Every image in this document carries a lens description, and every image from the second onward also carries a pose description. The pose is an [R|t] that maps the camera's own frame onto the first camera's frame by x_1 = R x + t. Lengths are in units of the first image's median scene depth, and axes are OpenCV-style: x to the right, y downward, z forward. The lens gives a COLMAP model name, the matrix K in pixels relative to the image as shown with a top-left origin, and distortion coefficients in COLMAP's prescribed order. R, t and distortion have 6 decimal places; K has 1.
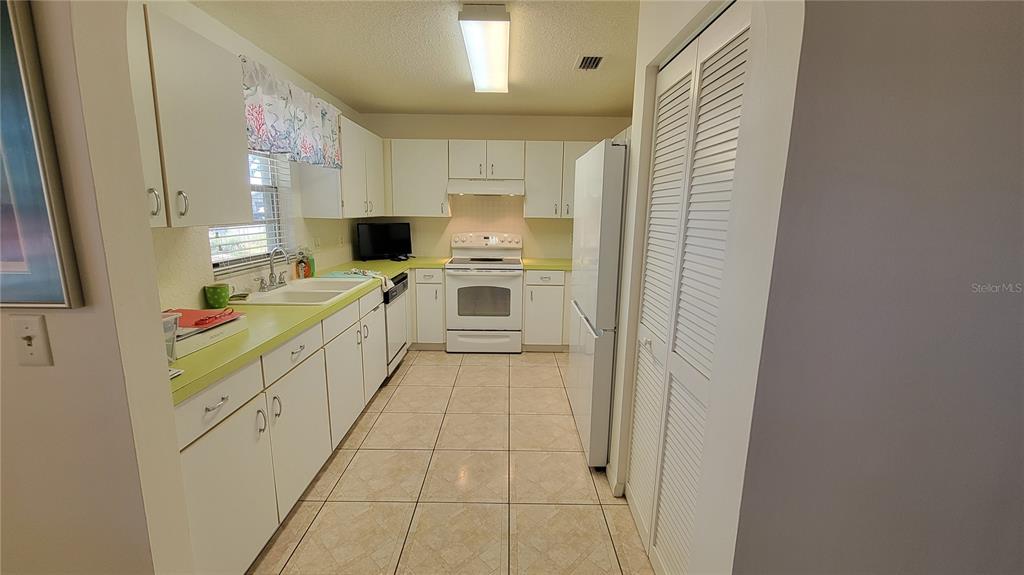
lens RADIAL K [[417.3, 0, 511.2], [0, 417.3, 287.4], [0, 0, 1]] dist [0.000078, -0.000652]
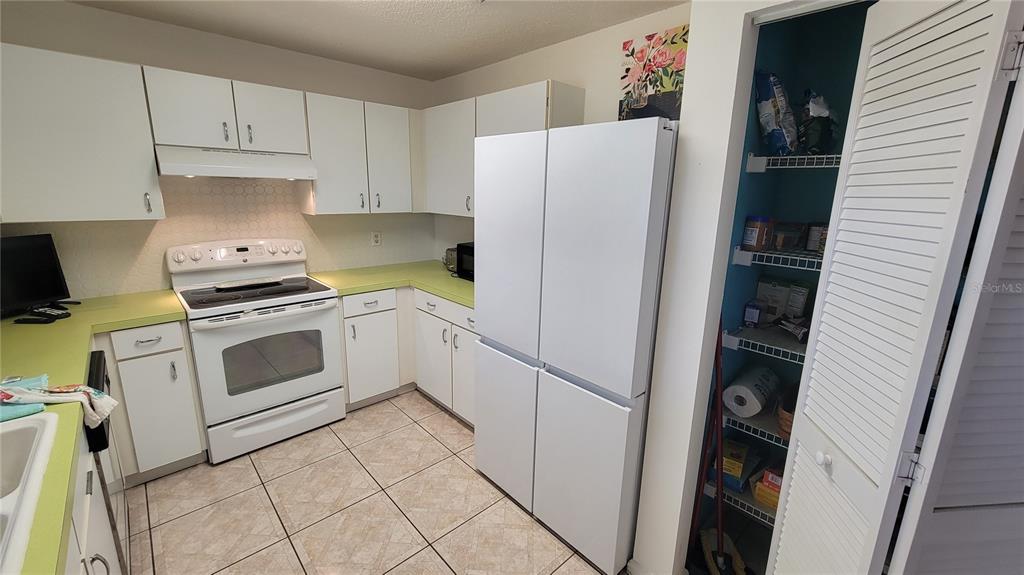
lens RADIAL K [[417.3, 0, 511.2], [0, 417.3, 288.7], [0, 0, 1]] dist [0.000078, -0.000652]
pose [[0.740919, -0.155005, 0.653462, -0.186226], [0.114513, 0.987910, 0.104499, -0.088334], [-0.661759, -0.002595, 0.749712, 0.322154]]
